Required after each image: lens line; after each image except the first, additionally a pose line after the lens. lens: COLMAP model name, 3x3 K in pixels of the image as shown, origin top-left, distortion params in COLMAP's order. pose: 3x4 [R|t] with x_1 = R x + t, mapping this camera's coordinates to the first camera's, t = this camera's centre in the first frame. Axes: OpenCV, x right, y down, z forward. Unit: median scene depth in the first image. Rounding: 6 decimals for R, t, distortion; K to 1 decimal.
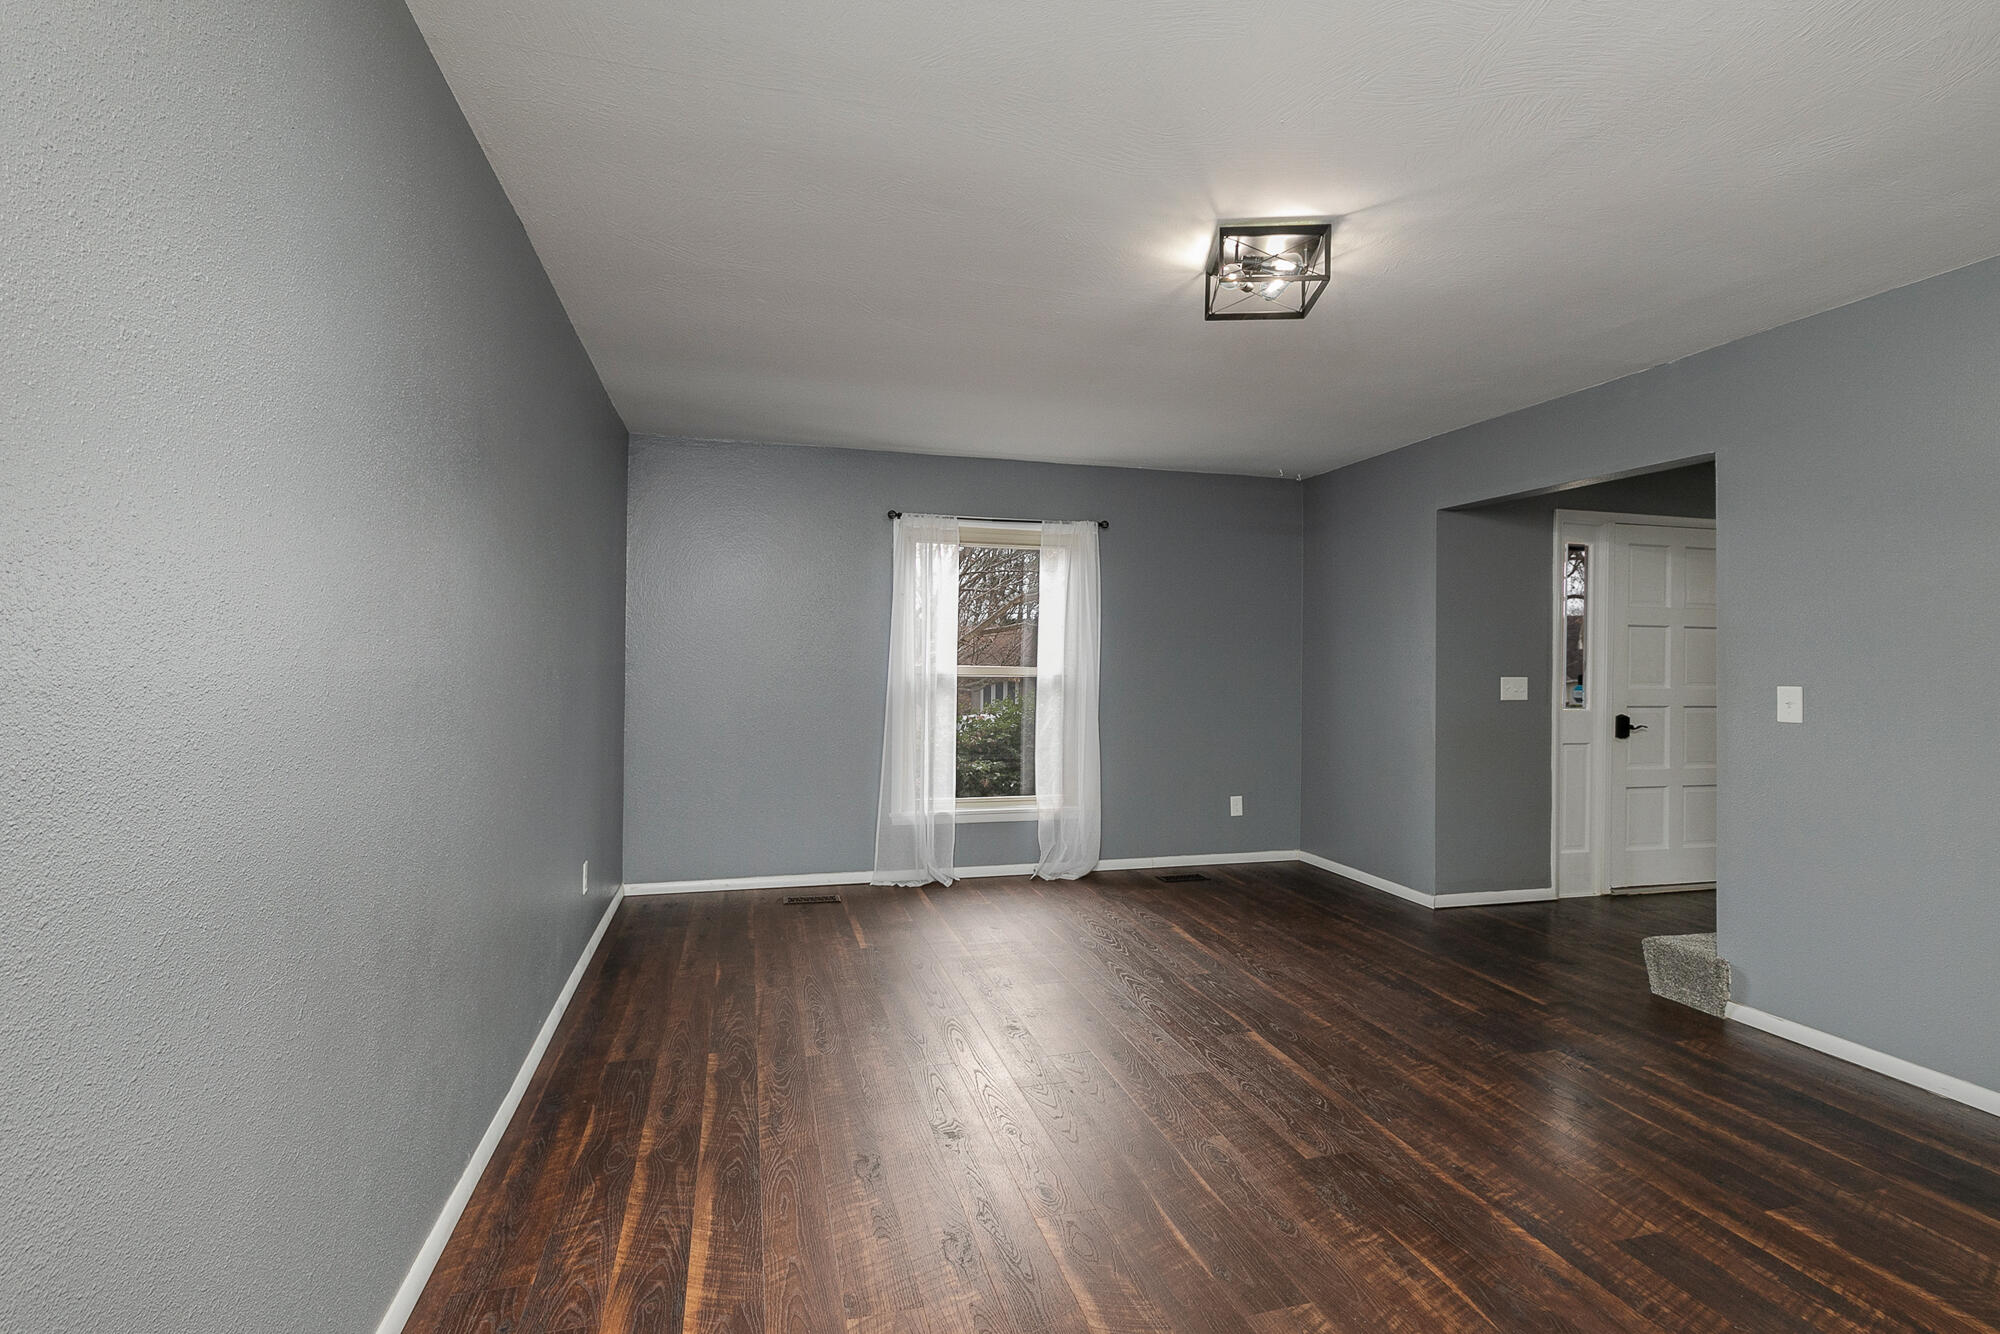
lens RADIAL K [[935.3, 0, 1003.7], [0, 935.3, 659.7], [0, 0, 1]] dist [-0.003646, -0.000576]
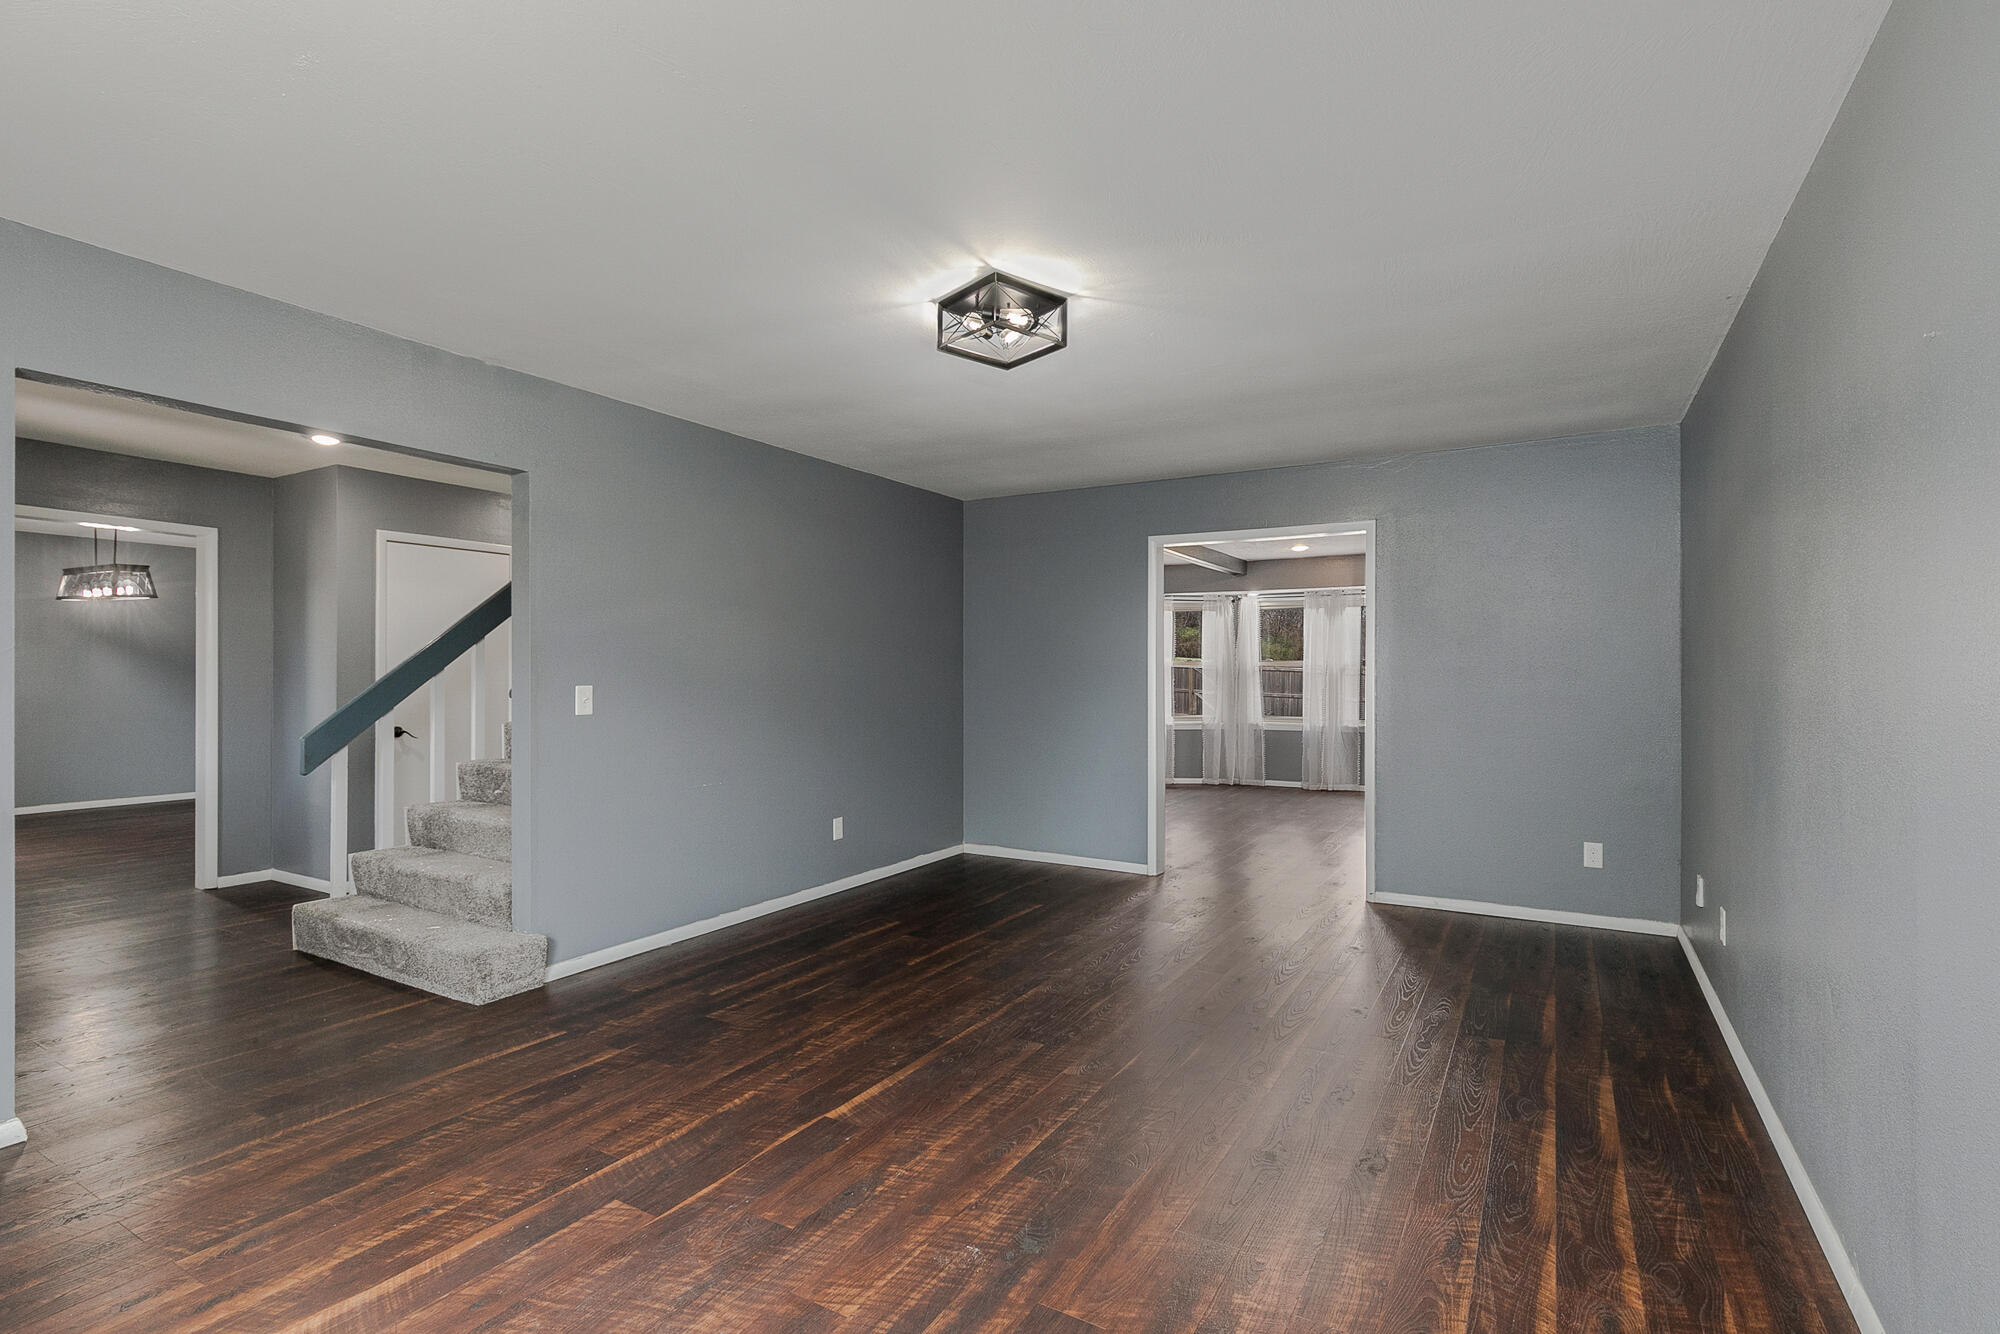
lens RADIAL K [[935.3, 0, 1008.7], [0, 935.3, 673.8], [0, 0, 1]] dist [-0.003646, -0.000576]
pose [[-0.698223, -0.012647, 0.715769, -0.520447], [-0.008344, 0.999920, 0.009528, -0.003496], [-0.715832, 0.000681, -0.698273, 1.753101]]
